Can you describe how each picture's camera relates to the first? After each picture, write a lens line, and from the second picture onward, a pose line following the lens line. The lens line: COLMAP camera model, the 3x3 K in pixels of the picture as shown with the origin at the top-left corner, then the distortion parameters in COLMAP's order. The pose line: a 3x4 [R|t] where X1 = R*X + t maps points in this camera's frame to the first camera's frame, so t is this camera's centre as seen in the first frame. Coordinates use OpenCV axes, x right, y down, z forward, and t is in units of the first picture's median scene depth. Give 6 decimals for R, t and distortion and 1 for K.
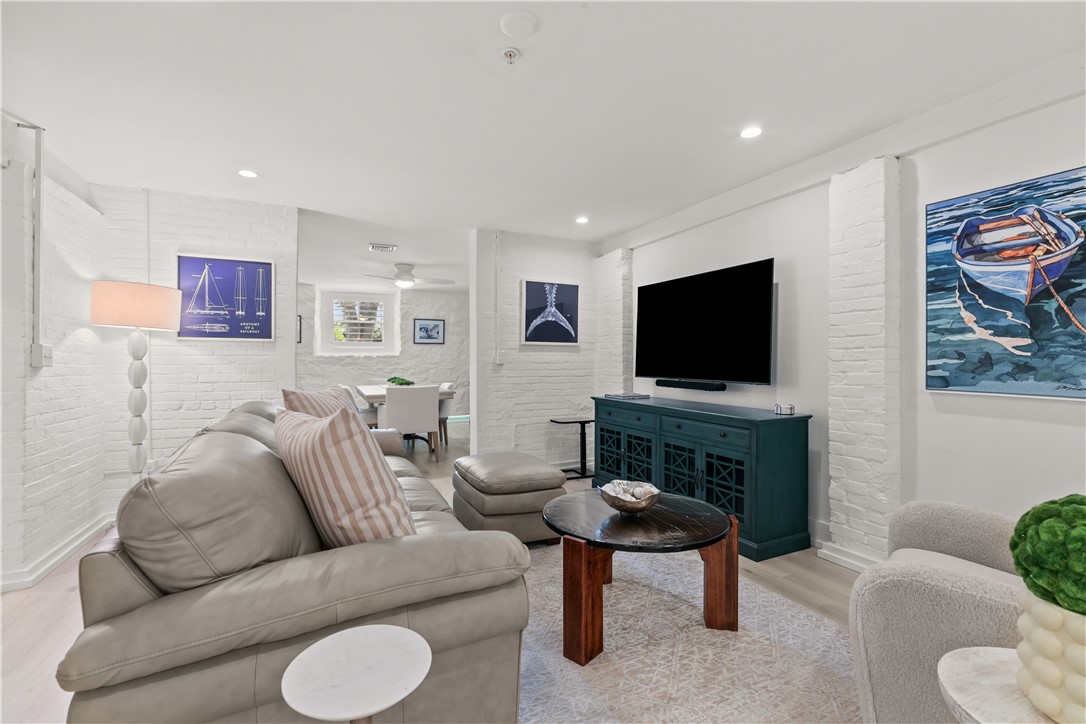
lens RADIAL K [[494.0, 0, 554.9], [0, 494.0, 360.0], [0, 0, 1]] dist [0.003525, 0.000159]
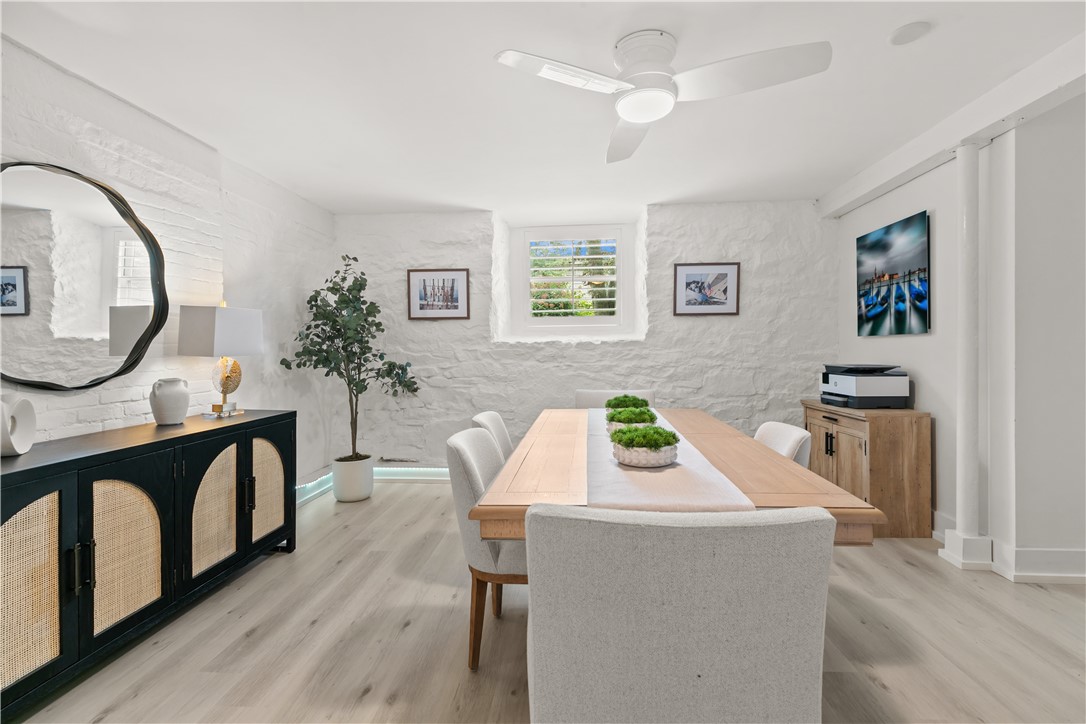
lens RADIAL K [[494.0, 0, 550.2], [0, 494.0, 350.7], [0, 0, 1]] dist [0.003525, 0.000159]
pose [[0.851903, -0.000176, -0.523699, -0.225411], [0.004476, 0.999966, 0.006946, -0.004486], [0.523680, -0.008262, 0.851875, 0.872043]]
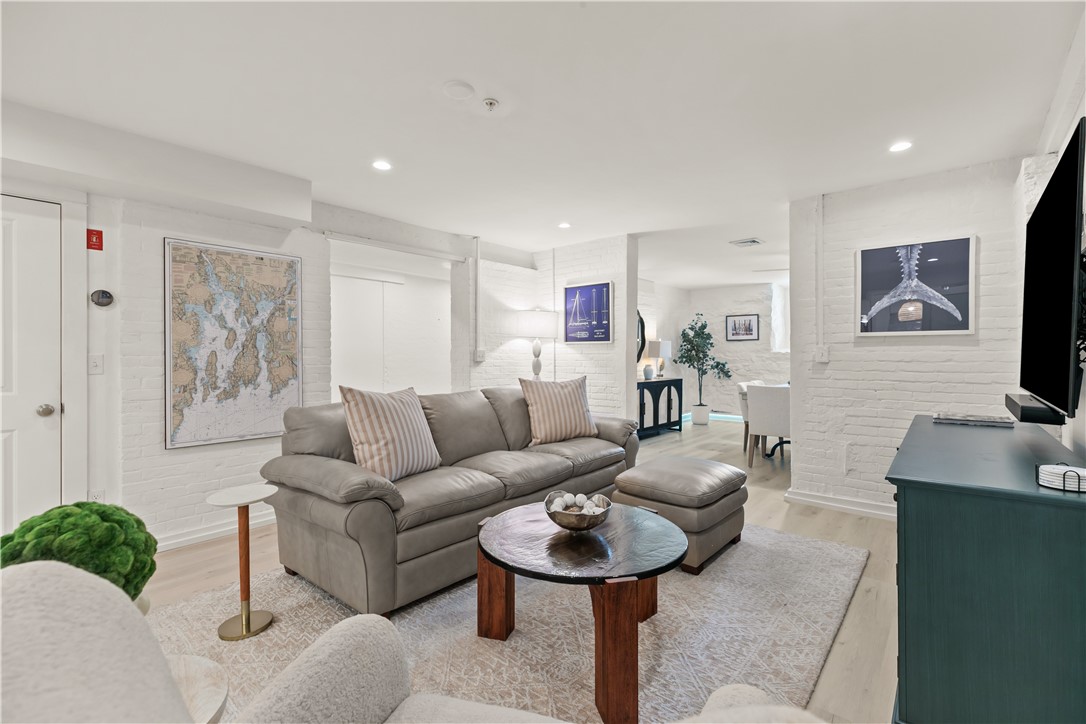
lens RADIAL K [[494.0, 0, 547.3], [0, 494.0, 357.5], [0, 0, 1]] dist [0.003525, 0.000159]
pose [[0.379131, 0.001974, -0.925341, 0.436061], [0.003056, 0.999990, 0.003386, -0.003723], [0.925338, -0.004112, 0.379121, 0.277104]]
